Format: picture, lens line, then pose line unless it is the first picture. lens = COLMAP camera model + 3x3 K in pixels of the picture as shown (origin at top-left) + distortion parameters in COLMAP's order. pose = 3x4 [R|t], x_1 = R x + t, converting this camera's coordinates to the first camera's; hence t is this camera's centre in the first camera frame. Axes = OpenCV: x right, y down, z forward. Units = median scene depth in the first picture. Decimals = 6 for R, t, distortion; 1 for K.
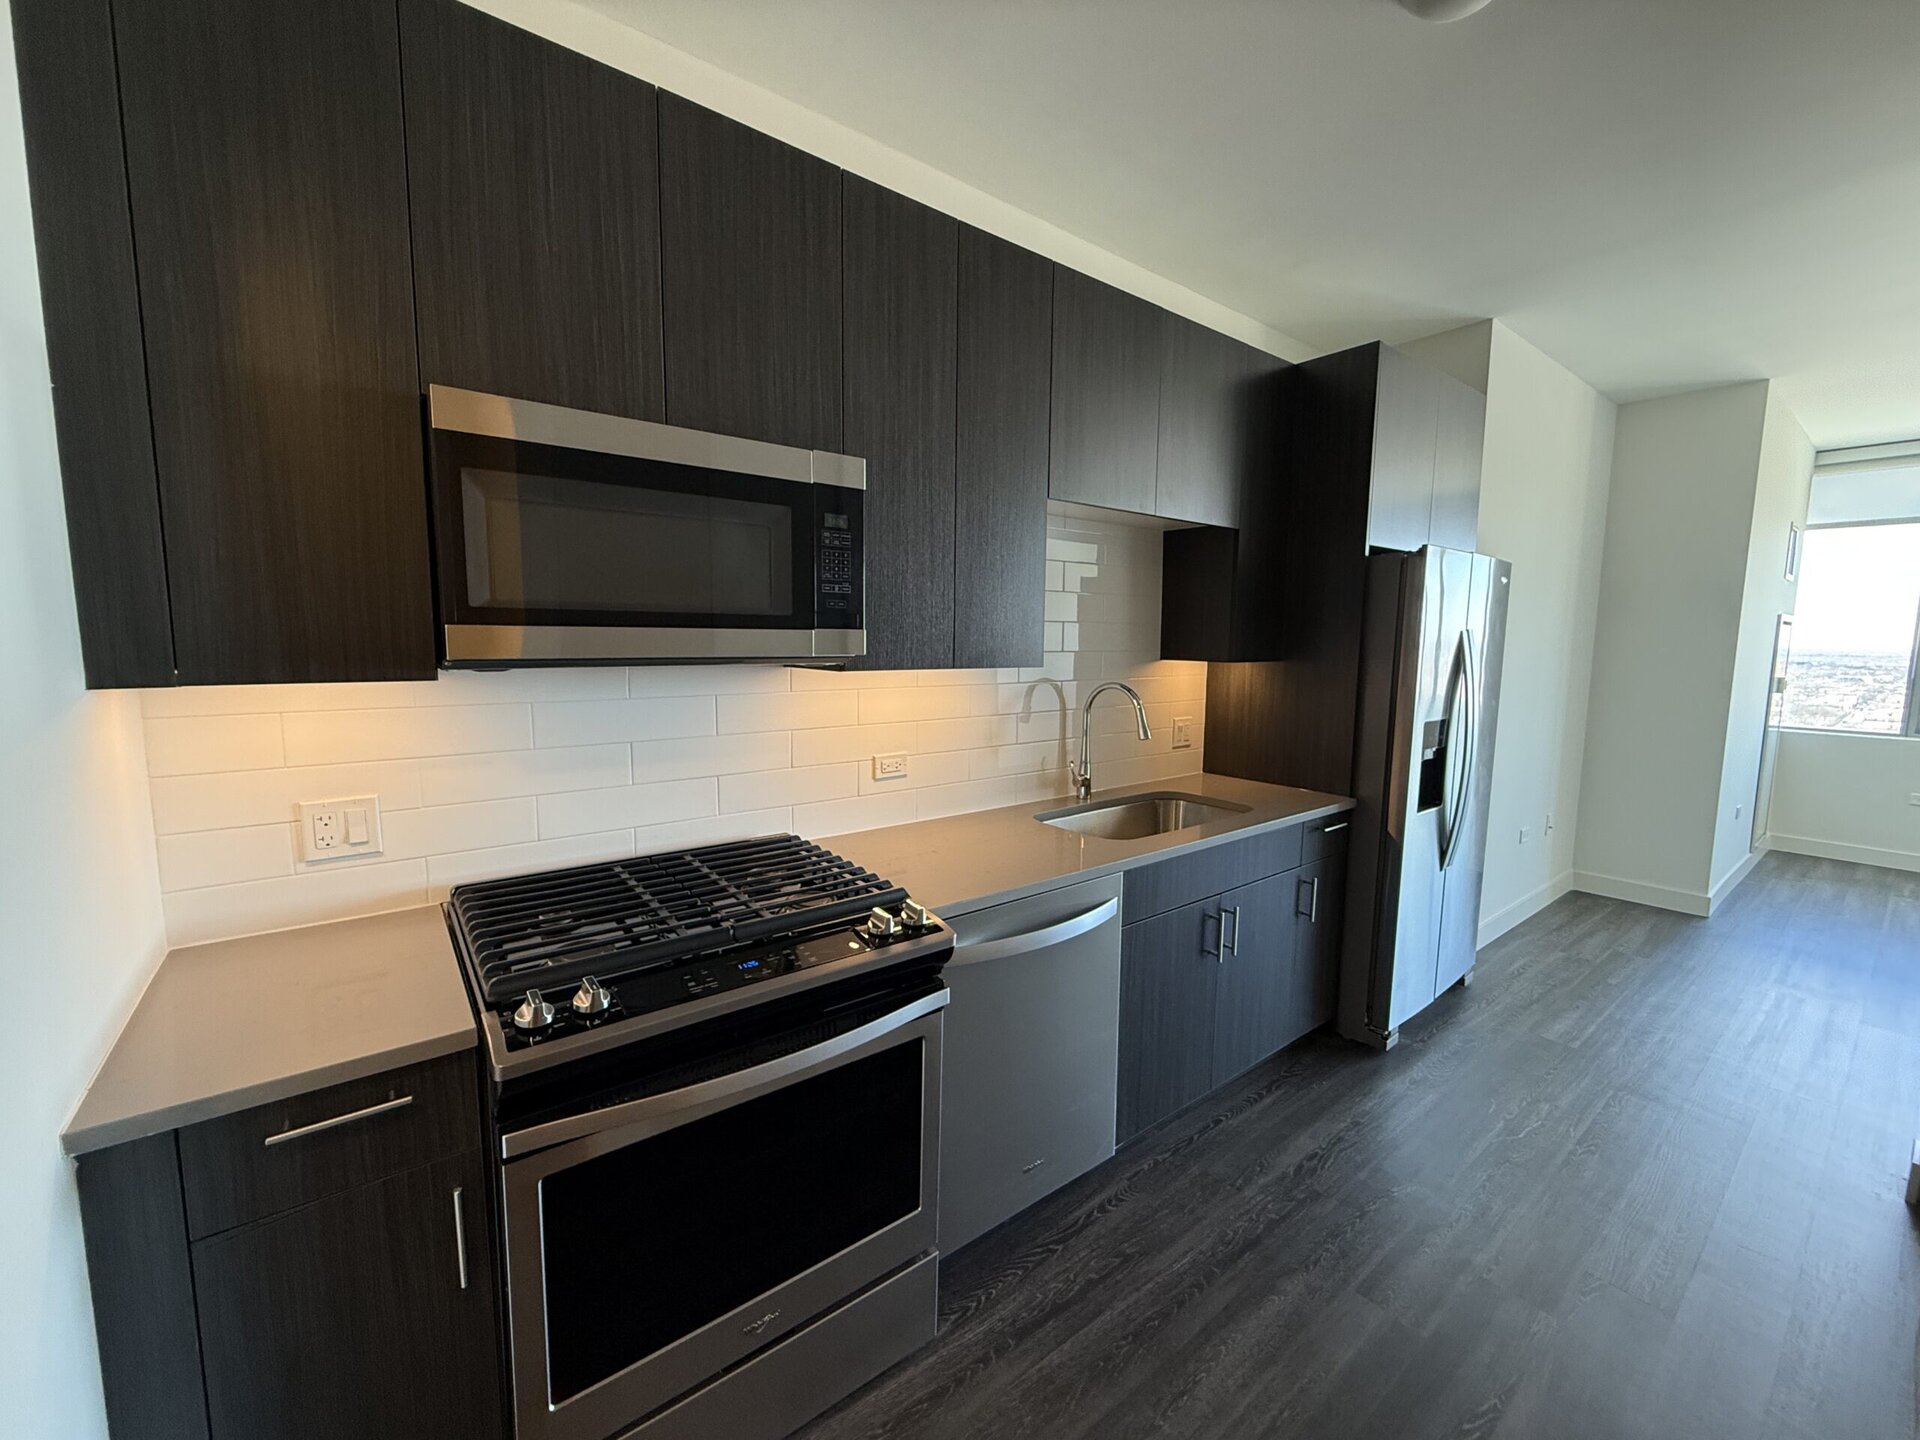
lens RADIAL K [[762.1, 0, 953.2], [0, 762.1, 721.7], [0, 0, 1]] dist [-0.002920, -0.000425]
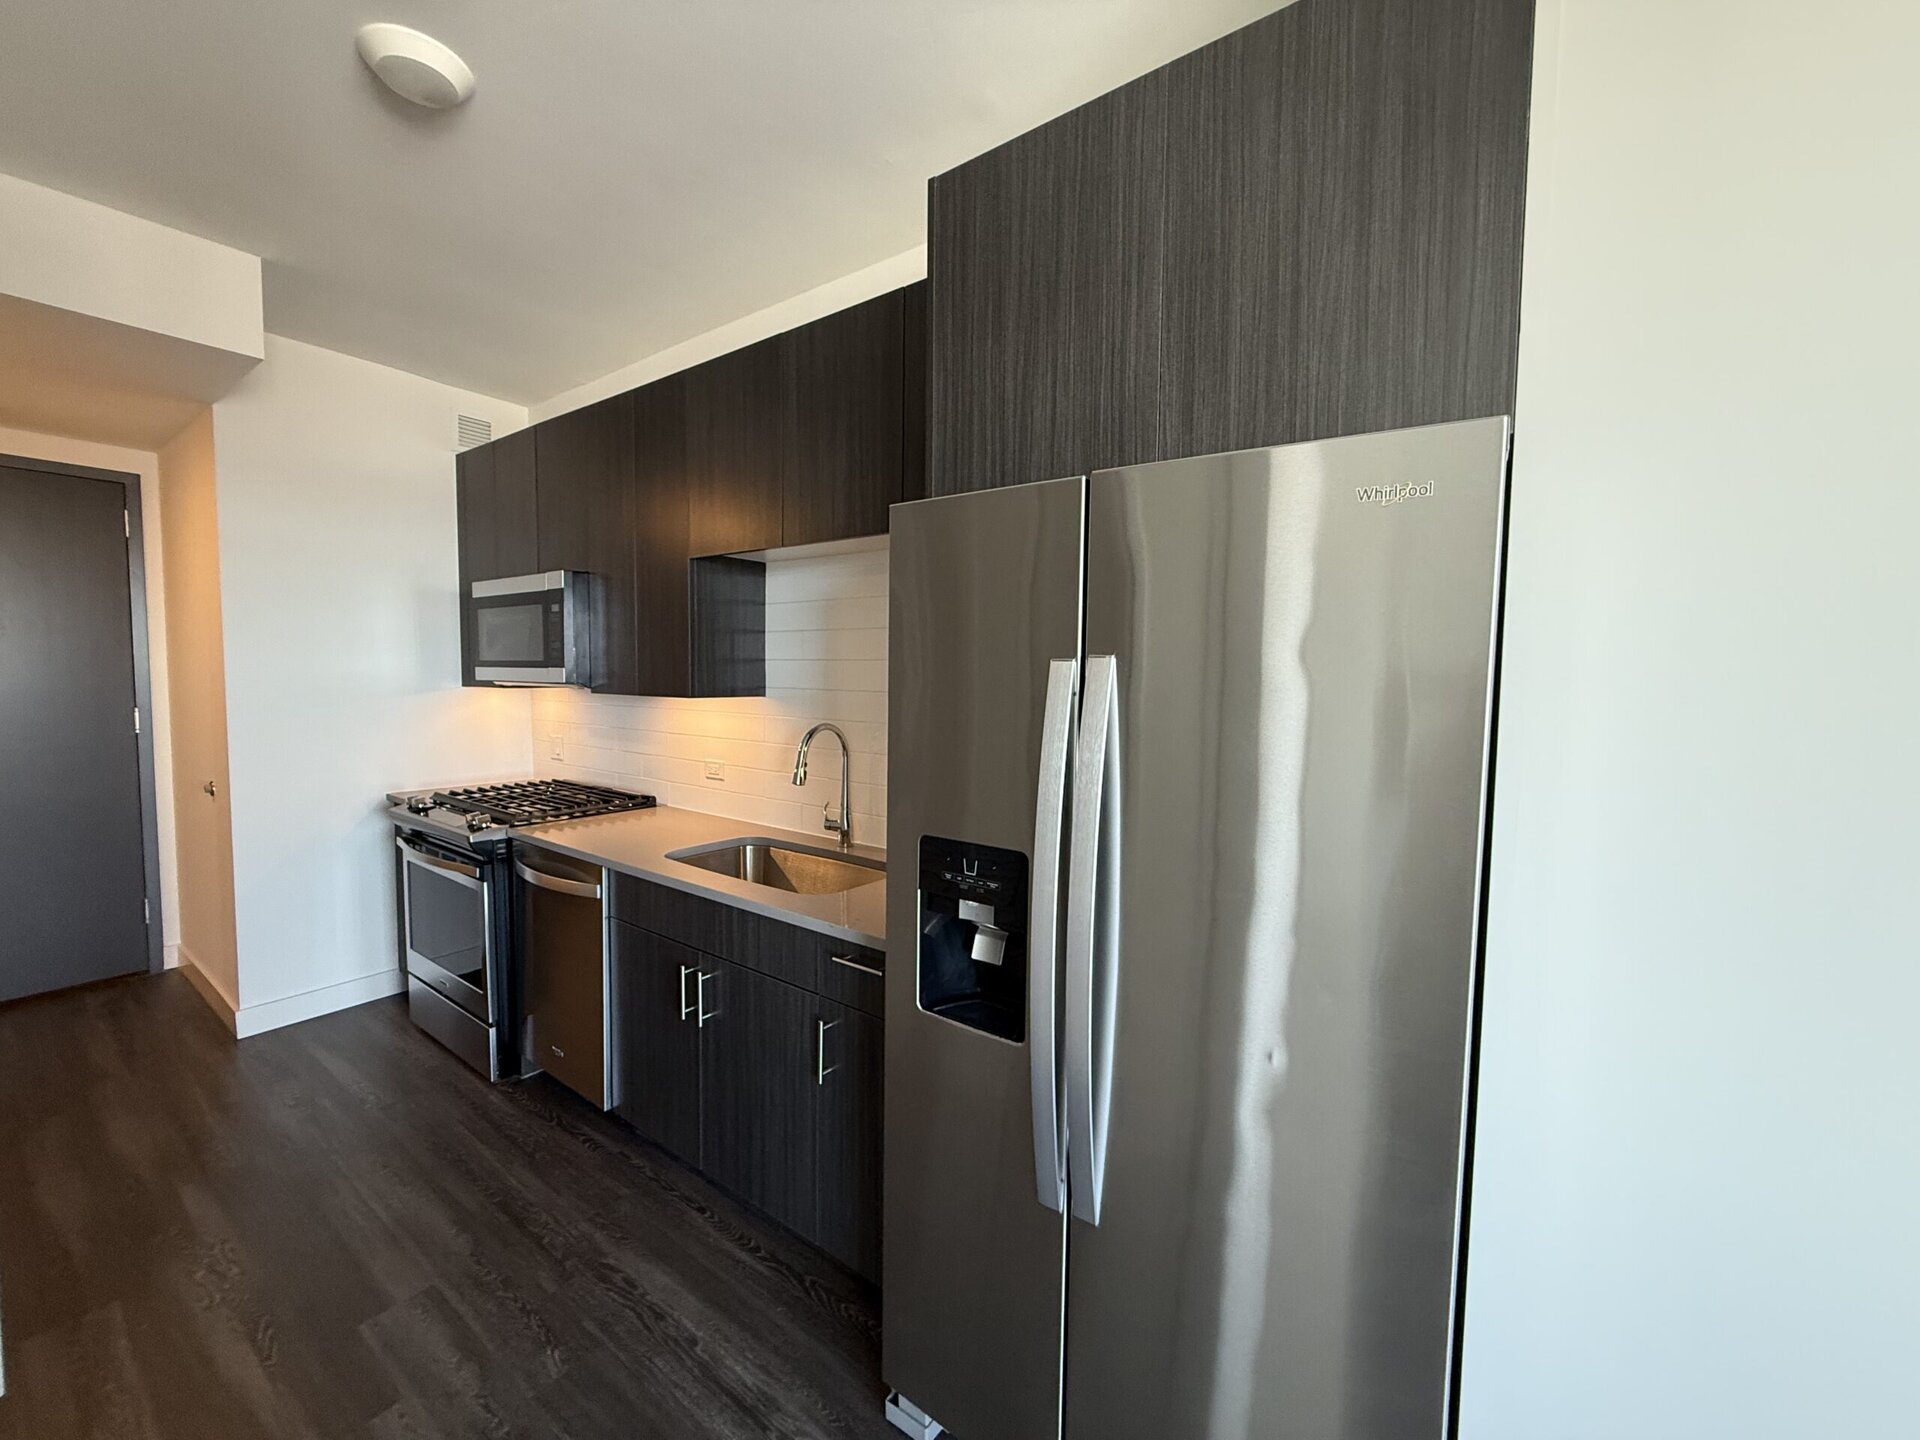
lens RADIAL K [[762.1, 0, 953.2], [0, 762.1, 721.7], [0, 0, 1]] dist [-0.002920, -0.000425]
pose [[0.271060, 0.053029, -0.961101, 1.401035], [-0.117697, 0.992815, 0.021584, -0.110939], [0.955340, 0.107268, 0.275354, 1.086180]]
